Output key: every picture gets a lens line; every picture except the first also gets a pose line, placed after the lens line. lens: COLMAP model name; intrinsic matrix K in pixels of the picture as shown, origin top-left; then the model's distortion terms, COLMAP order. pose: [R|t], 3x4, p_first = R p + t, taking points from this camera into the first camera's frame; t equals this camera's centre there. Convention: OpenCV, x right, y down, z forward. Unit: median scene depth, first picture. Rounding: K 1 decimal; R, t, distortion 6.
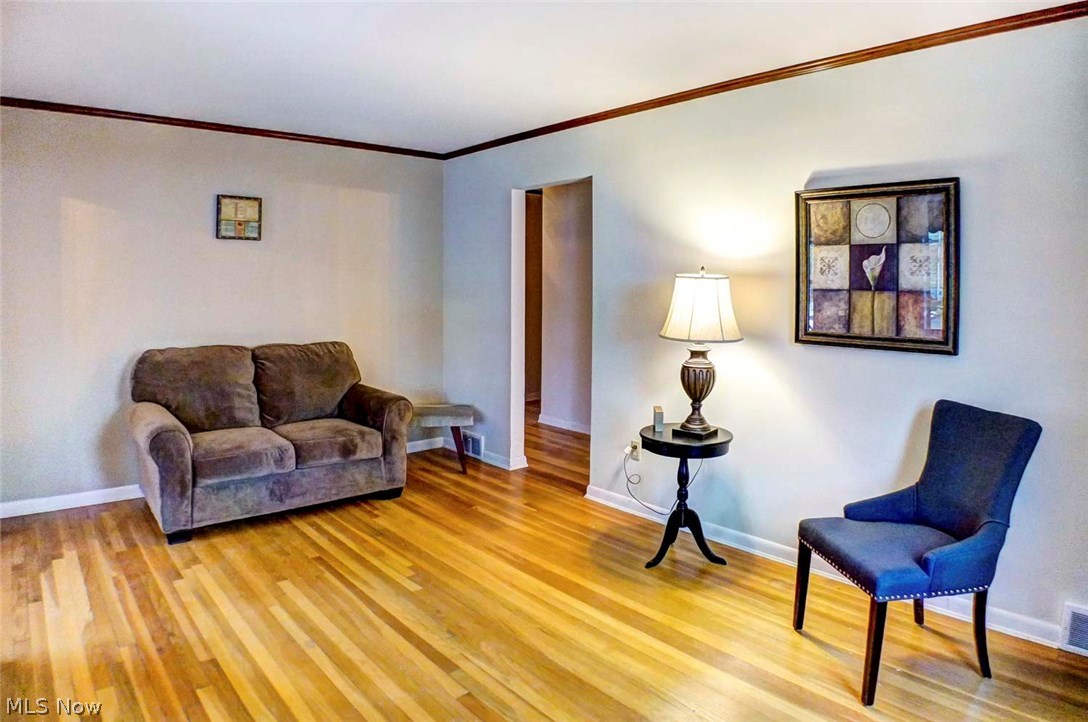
lens RADIAL K [[638.1, 0, 538.8], [0, 638.1, 357.1], [0, 0, 1]] dist [-0.141819, 0.028945]
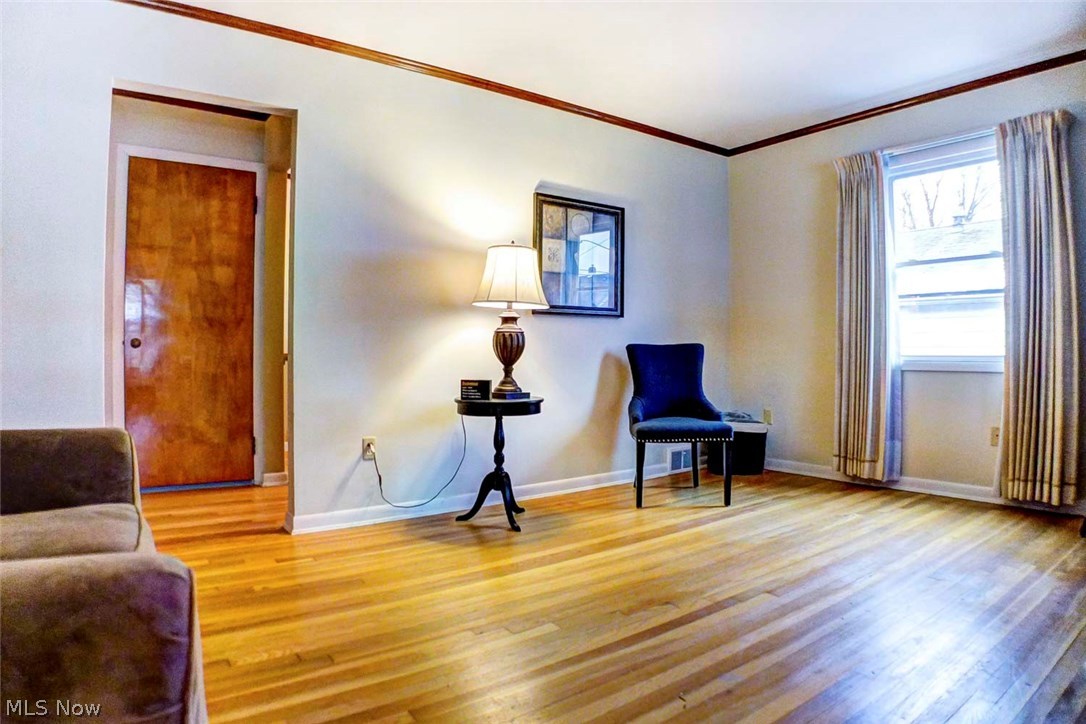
lens RADIAL K [[636.9, 0, 537.8], [0, 636.9, 358.1], [0, 0, 1]] dist [-0.141819, 0.028945]
pose [[0.098815, -0.016386, 0.994971, -0.825392], [0.105662, 0.994385, 0.005883, 0.058323], [-0.989480, 0.104549, 0.099992, 0.845073]]
